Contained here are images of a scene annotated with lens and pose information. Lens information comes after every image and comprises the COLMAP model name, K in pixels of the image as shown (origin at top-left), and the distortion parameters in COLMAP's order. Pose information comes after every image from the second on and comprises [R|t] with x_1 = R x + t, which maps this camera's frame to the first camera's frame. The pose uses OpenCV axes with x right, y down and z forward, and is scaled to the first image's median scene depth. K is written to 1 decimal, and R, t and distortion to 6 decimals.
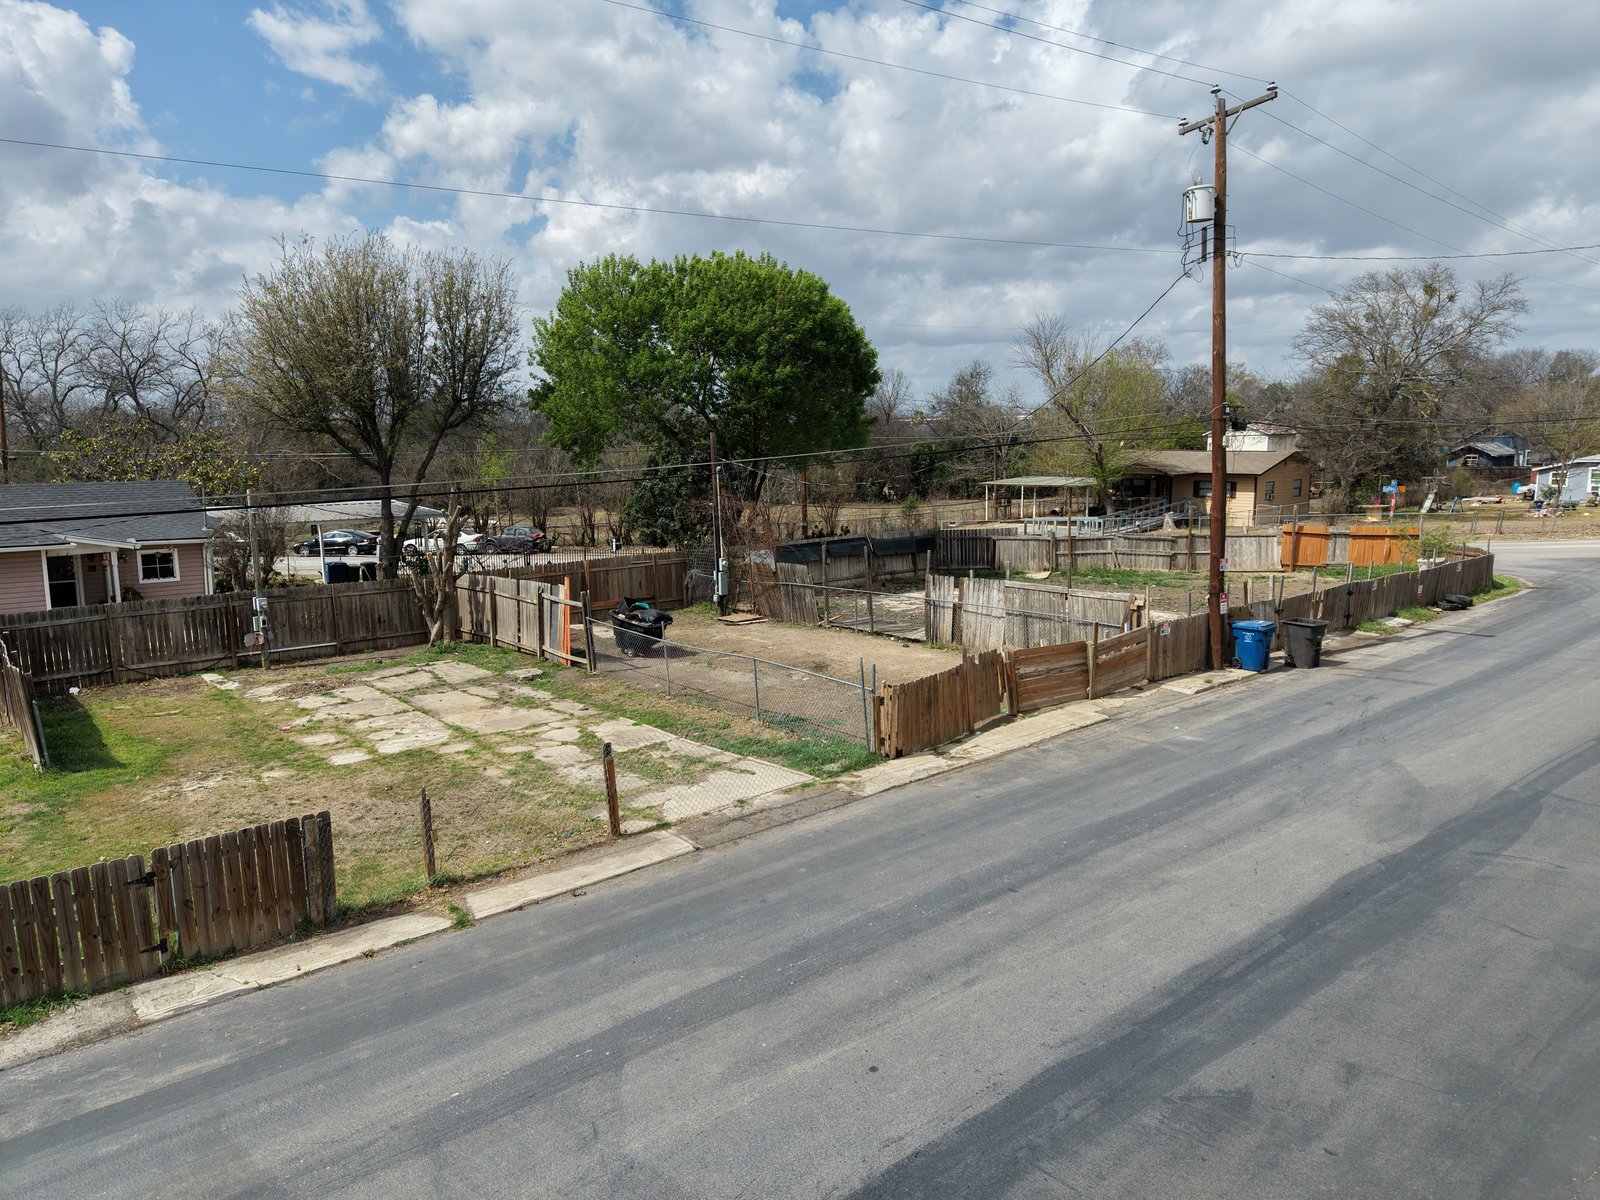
lens RADIAL K [[1062.7, 0, 798.0], [0, 1062.7, 605.7], [0, 0, 1]] dist [0.035460, -0.037588]
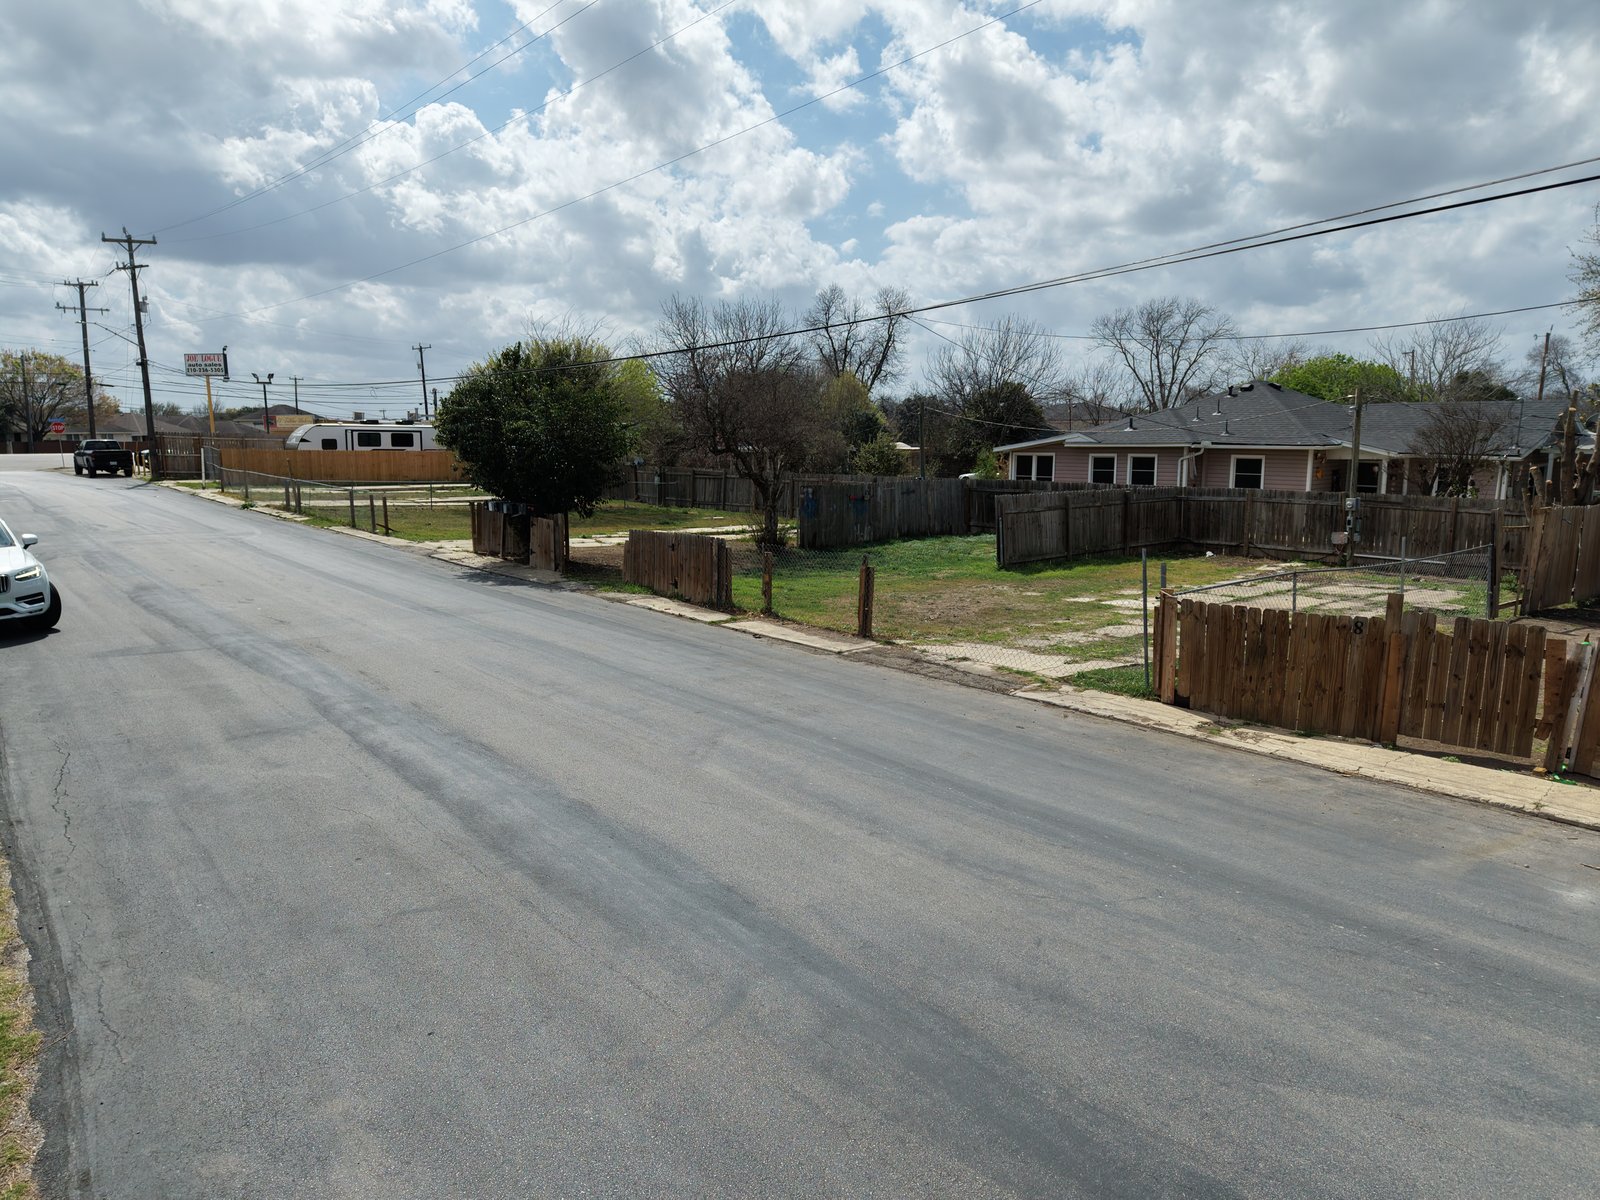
lens RADIAL K [[1062.7, 0, 798.0], [0, 1062.7, 605.7], [0, 0, 1]] dist [0.035460, -0.037588]
pose [[-0.030857, 0.169097, -0.985116, 0.806656], [-0.150212, 0.973608, 0.171827, -0.005180], [0.988172, 0.153278, -0.004642, 0.765105]]
